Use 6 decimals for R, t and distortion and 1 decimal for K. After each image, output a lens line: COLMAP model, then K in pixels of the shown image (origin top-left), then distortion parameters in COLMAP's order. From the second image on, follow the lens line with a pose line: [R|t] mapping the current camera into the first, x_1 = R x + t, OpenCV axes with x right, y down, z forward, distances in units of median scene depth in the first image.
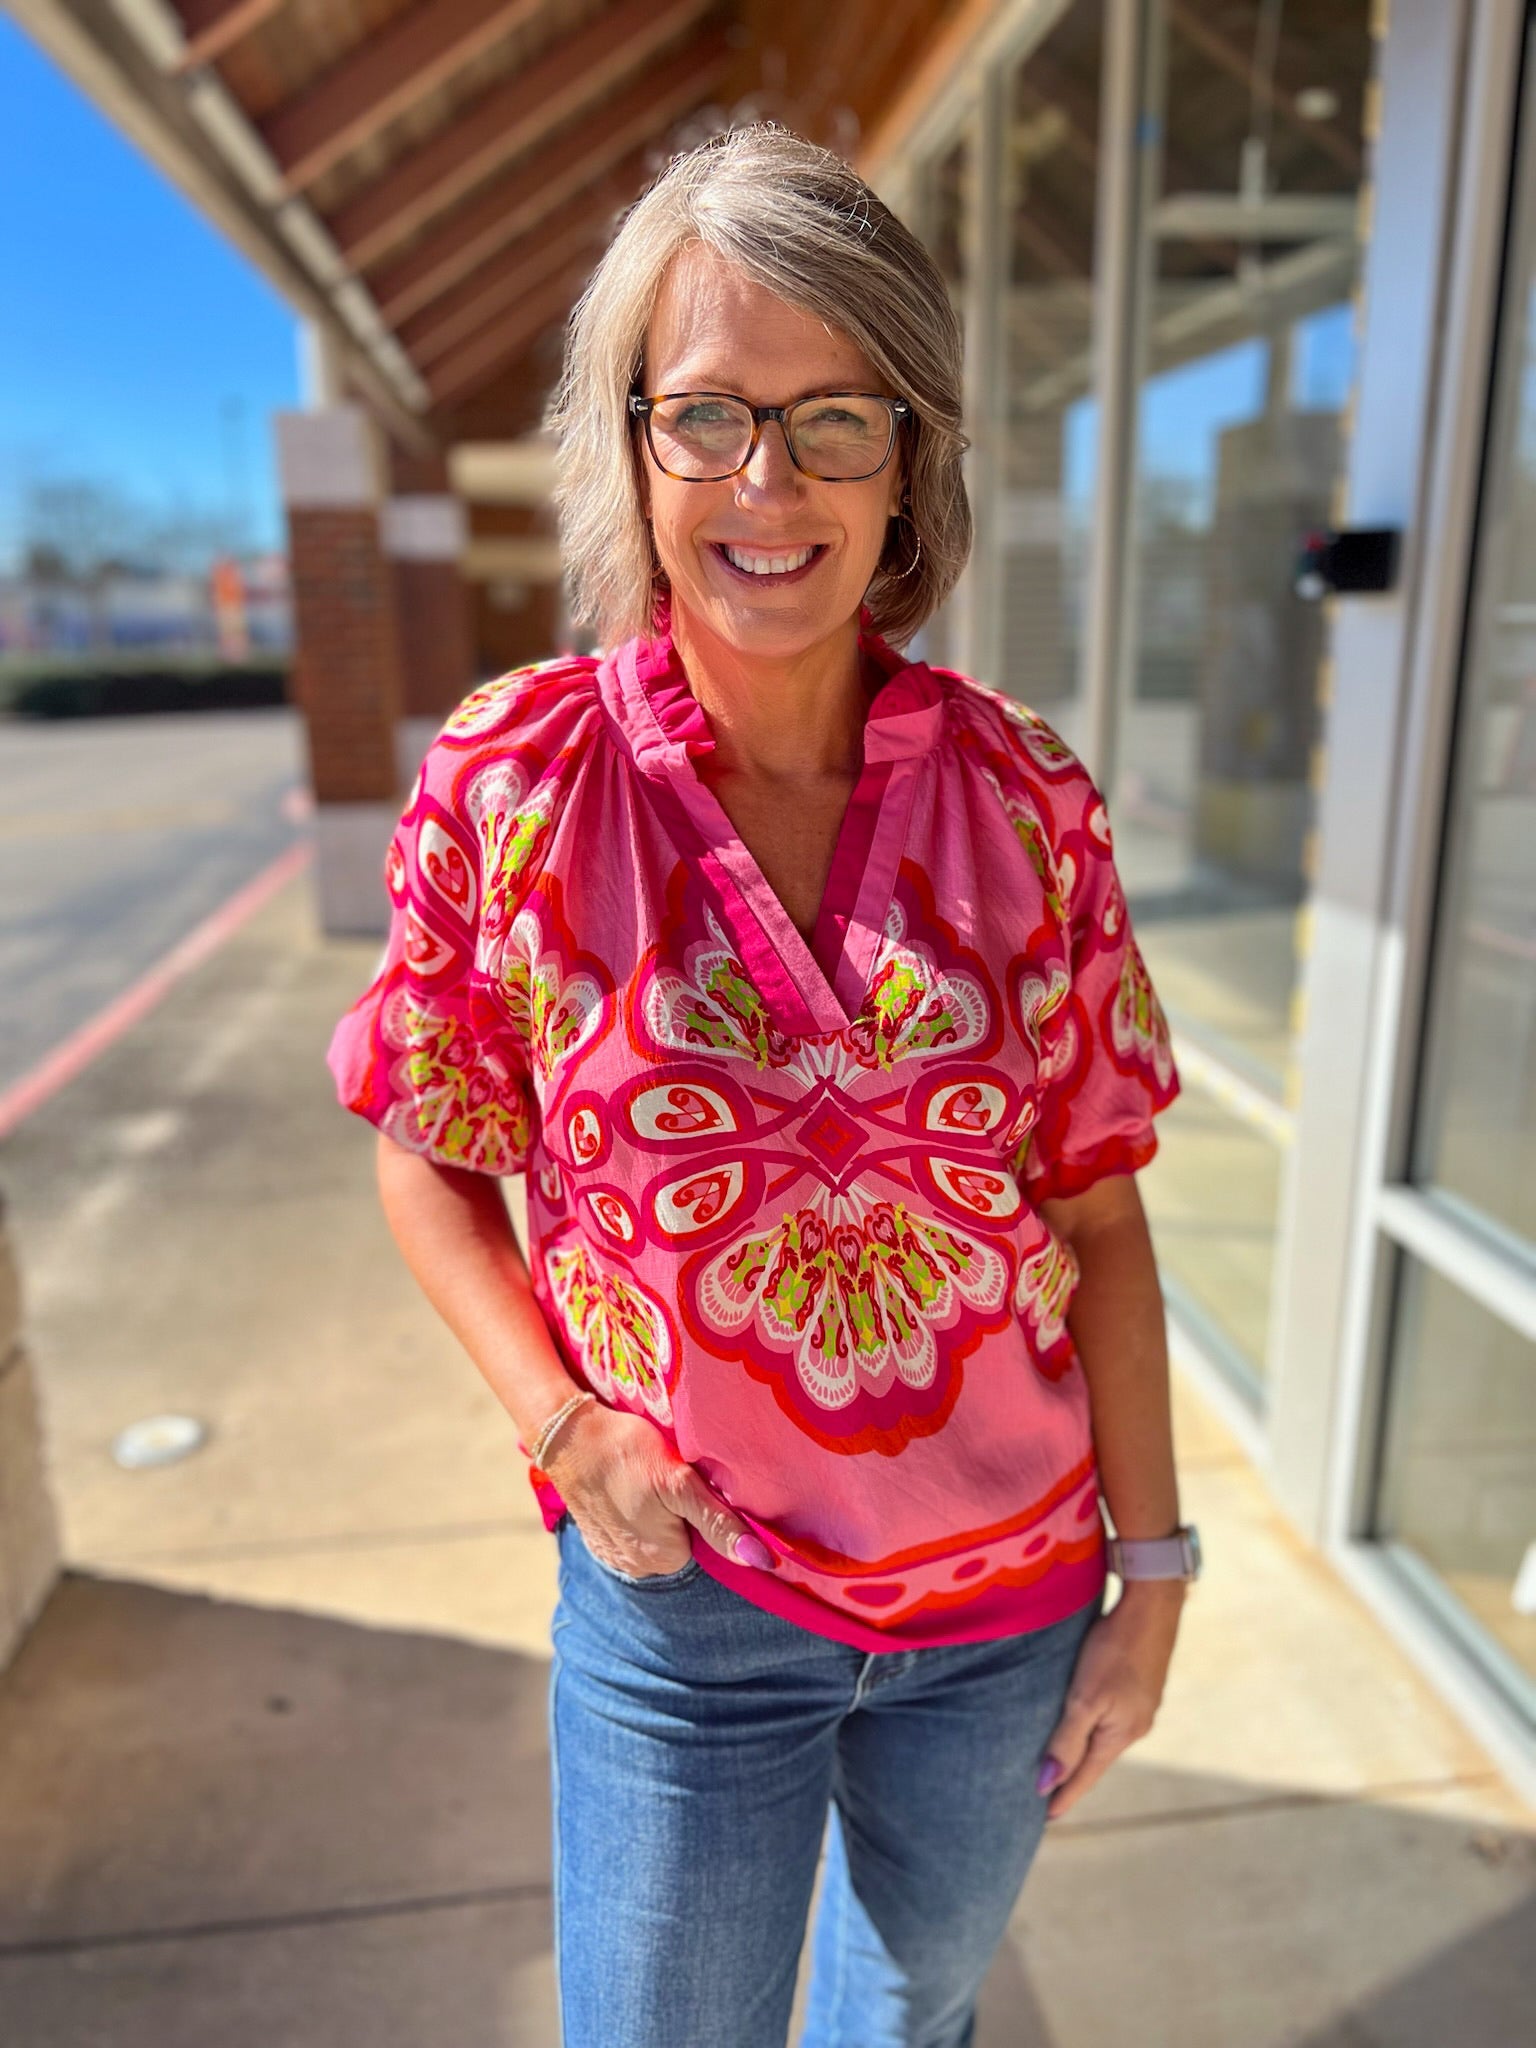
lens RADIAL K [[1572.2, 0, 776.0], [0, 1572.2, 1022.0], [0, 0, 1]] dist [0.028366, -0.034039]
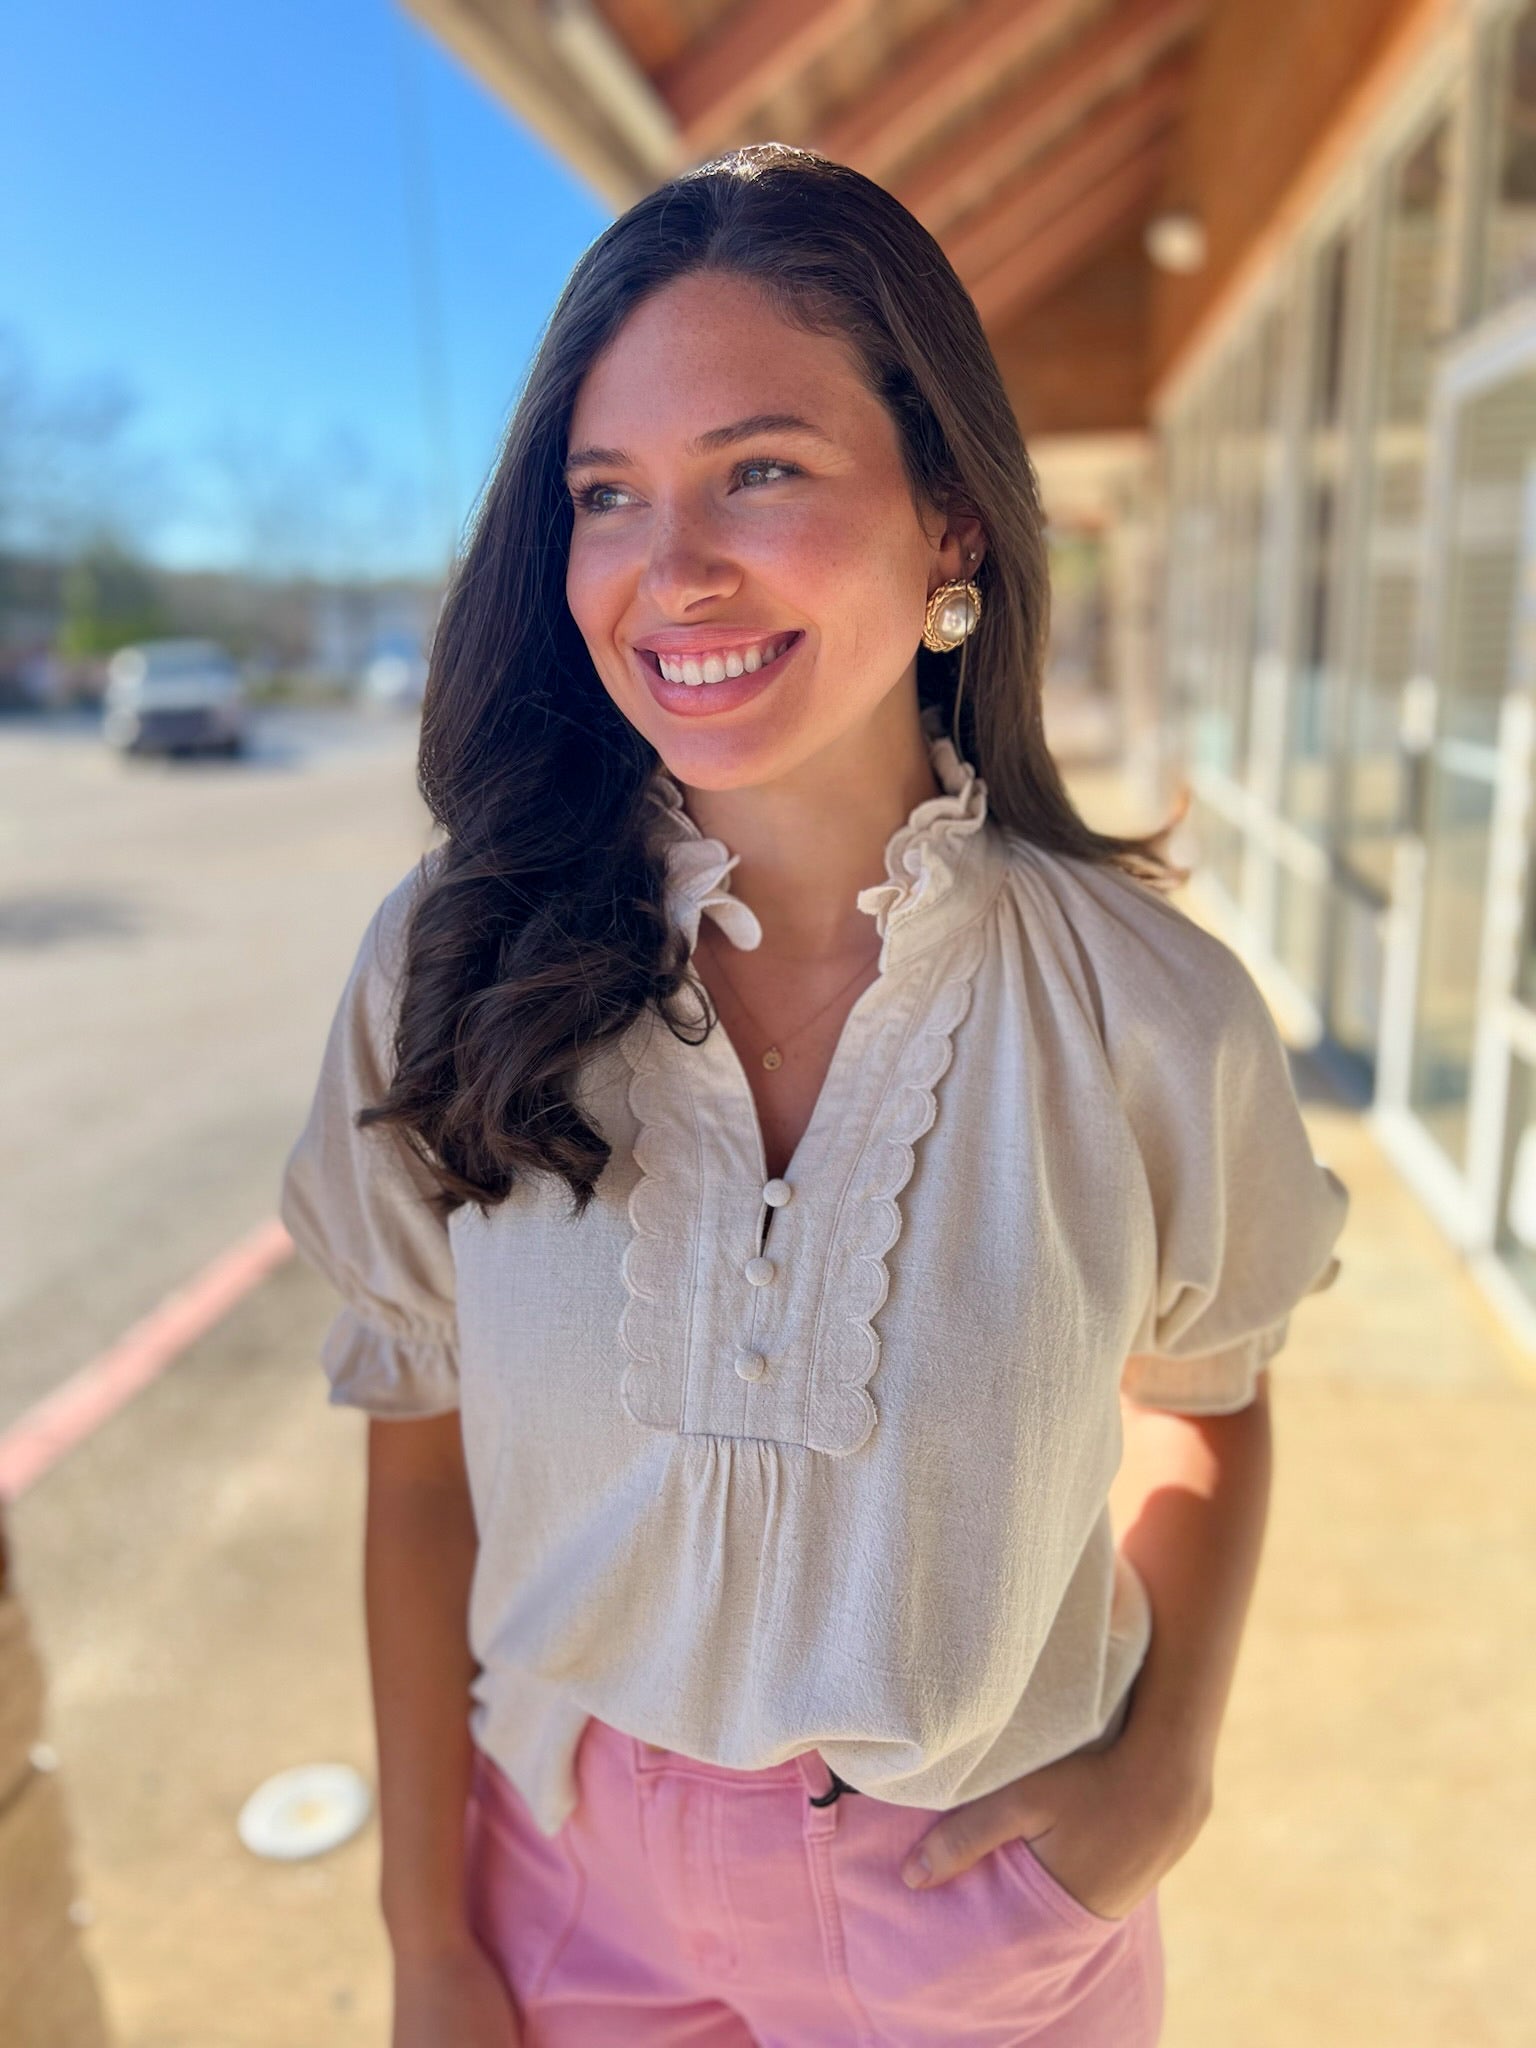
lens RADIAL K [[1572.2, 0, 762.8], [0, 1572.2, 1028.3], [0, 0, 1]] dist [0.028366, -0.034039]
pose [[0.961665, 0.052818, -0.269091, -0.009080], [-0.054337, 0.998521, 0.001805, -0.047867], [0.268788, 0.012886, 0.963113, 0.173743]]
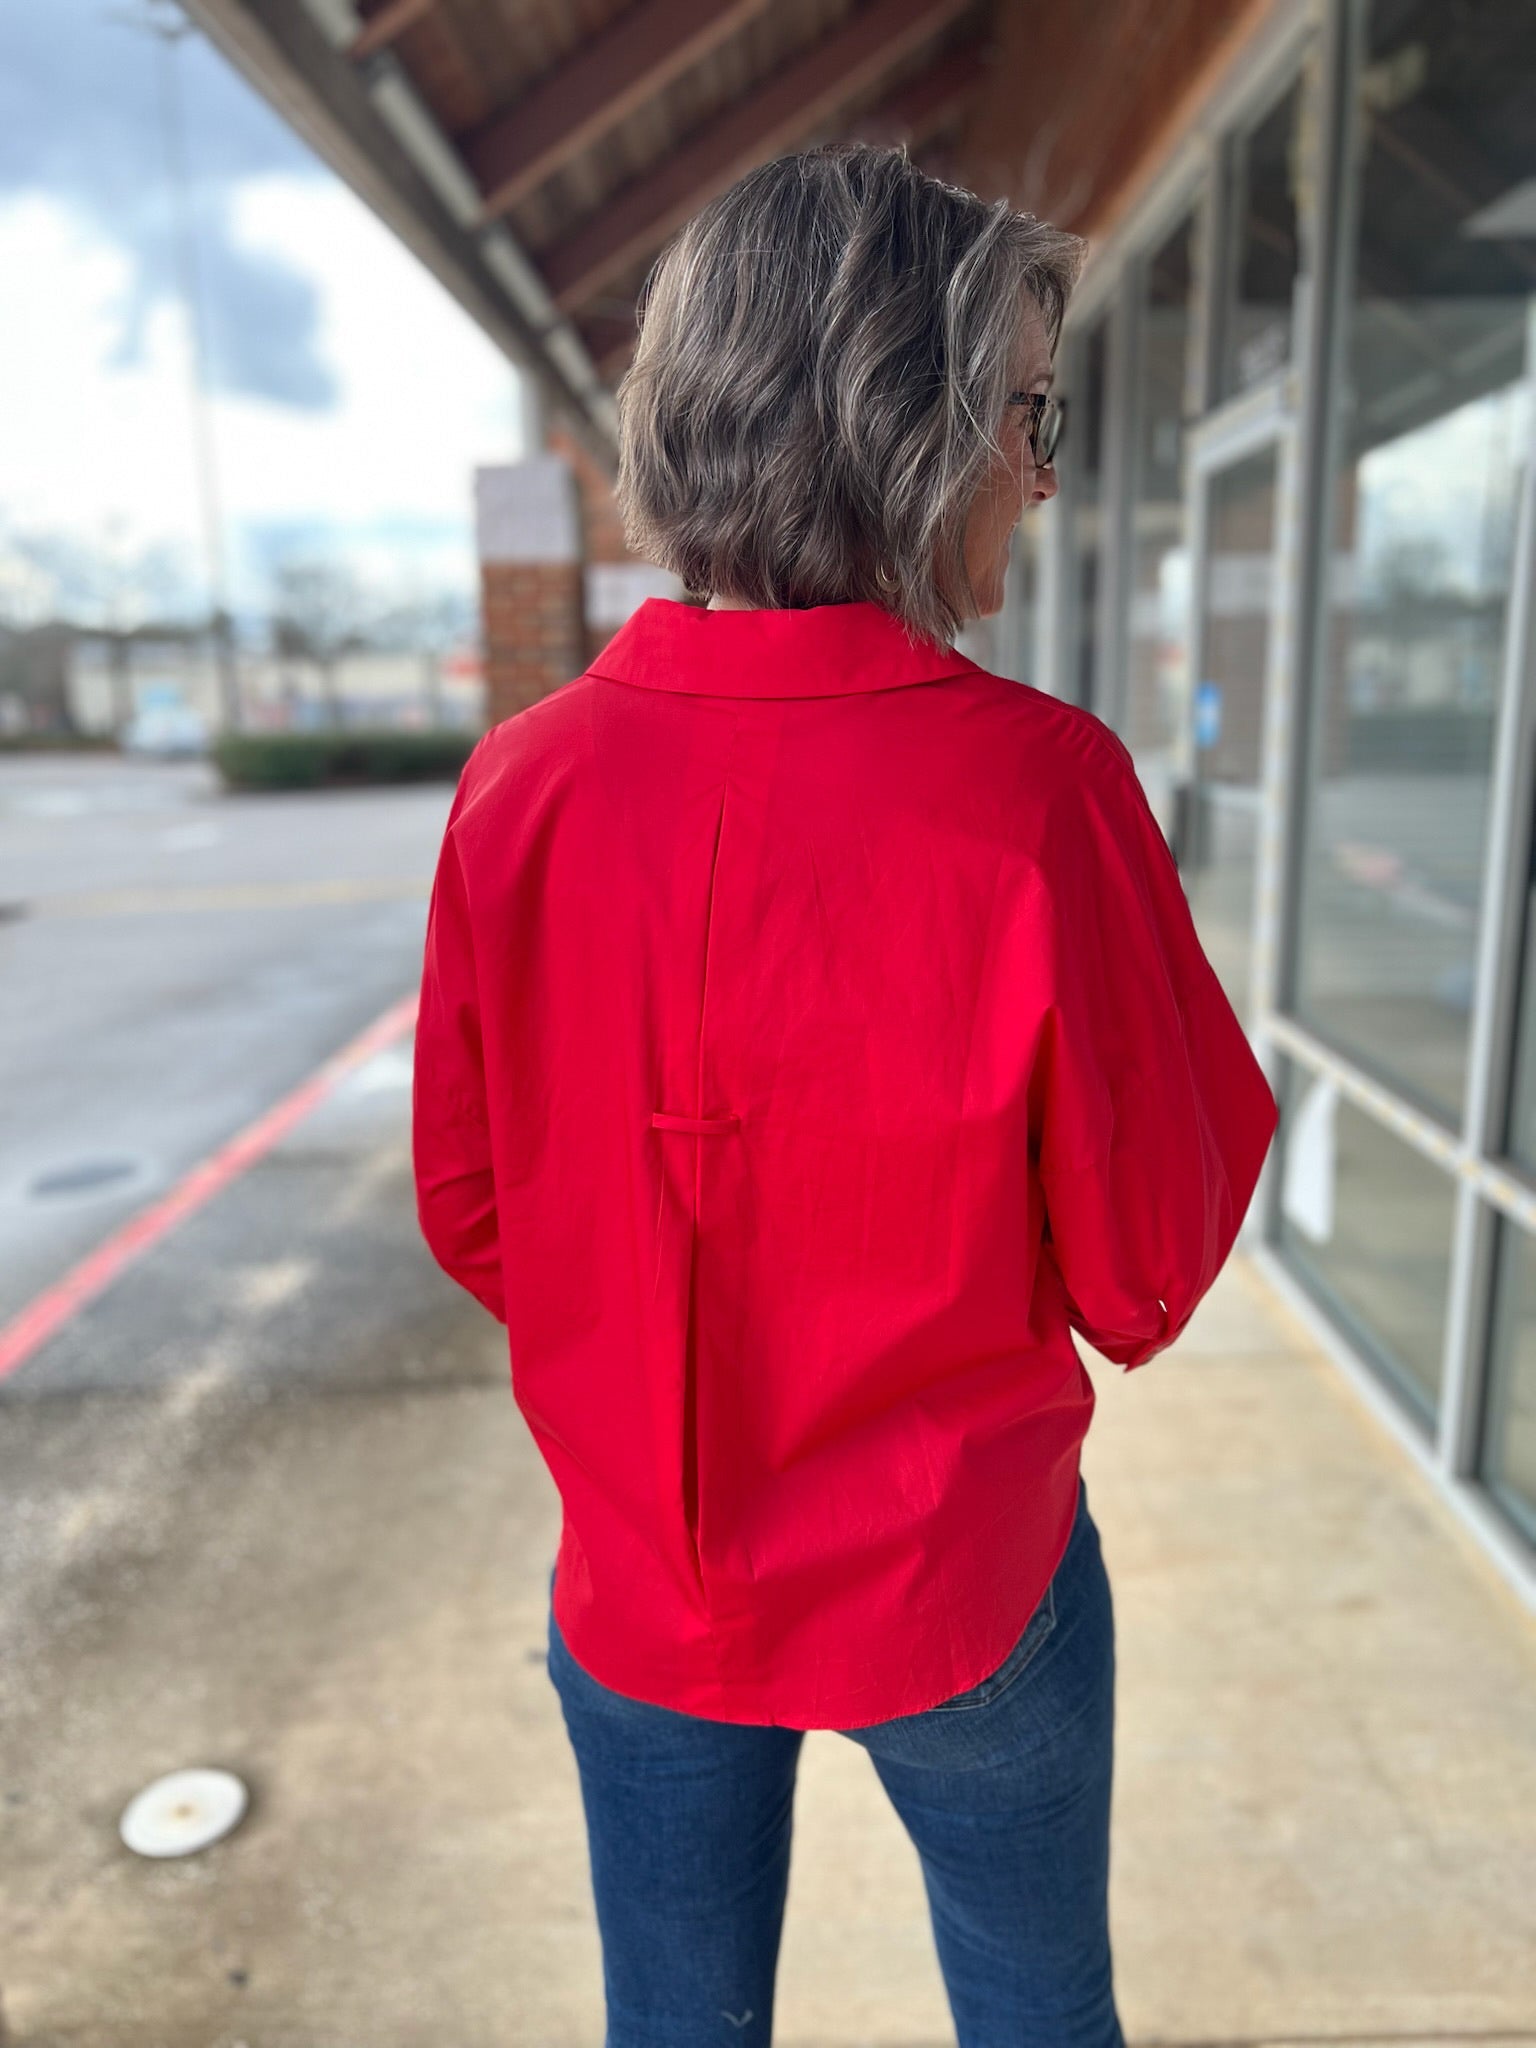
lens RADIAL K [[1572.2, 0, 762.8], [0, 1572.2, 1024.9], [0, 0, 1]] dist [0.028366, -0.034039]
pose [[0.990608, 0.028748, -0.133677, -0.020935], [-0.034380, 0.998607, -0.040017, -0.034070], [0.132340, 0.044237, 0.990217, 0.146043]]
